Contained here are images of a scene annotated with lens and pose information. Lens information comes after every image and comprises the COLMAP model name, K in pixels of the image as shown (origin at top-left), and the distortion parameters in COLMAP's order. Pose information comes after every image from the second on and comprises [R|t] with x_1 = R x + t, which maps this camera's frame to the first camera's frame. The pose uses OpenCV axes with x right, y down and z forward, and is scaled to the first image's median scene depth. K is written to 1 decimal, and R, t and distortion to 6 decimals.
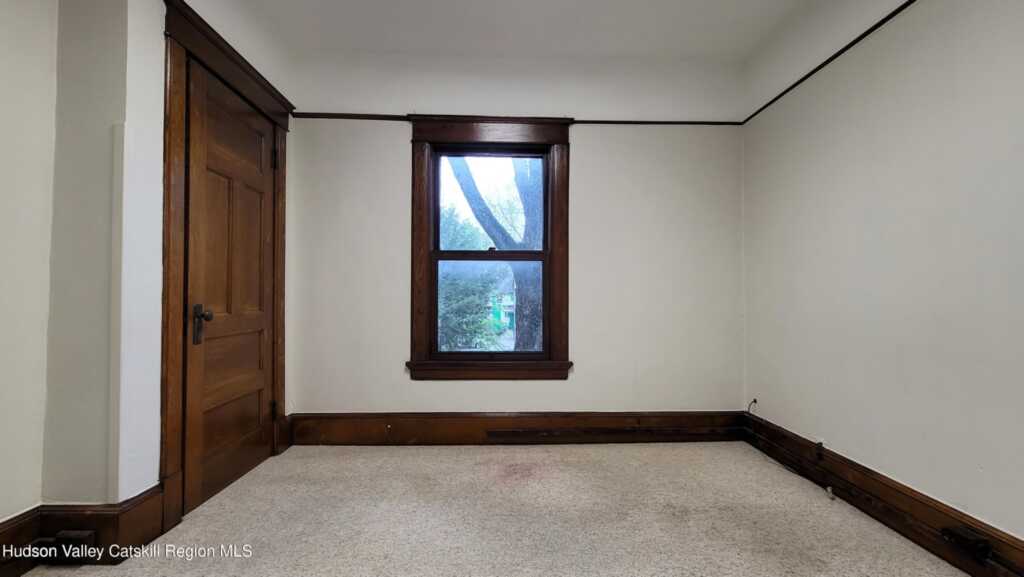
lens RADIAL K [[413.1, 0, 517.0], [0, 413.1, 289.6], [0, 0, 1]] dist [-0.002099, -0.000172]
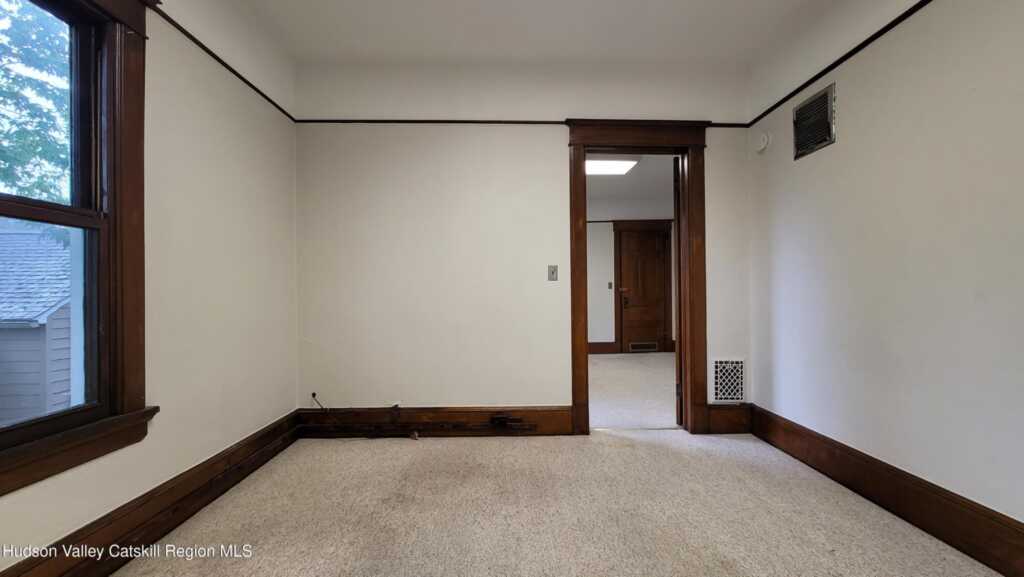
lens RADIAL K [[413.1, 0, 517.0], [0, 413.1, 289.6], [0, 0, 1]] dist [-0.002099, -0.000172]
pose [[0.014535, 0.004961, 0.999882, -0.576083], [-0.016590, 0.999851, -0.004720, -0.001108], [-0.999757, -0.016520, 0.014615, 0.584382]]
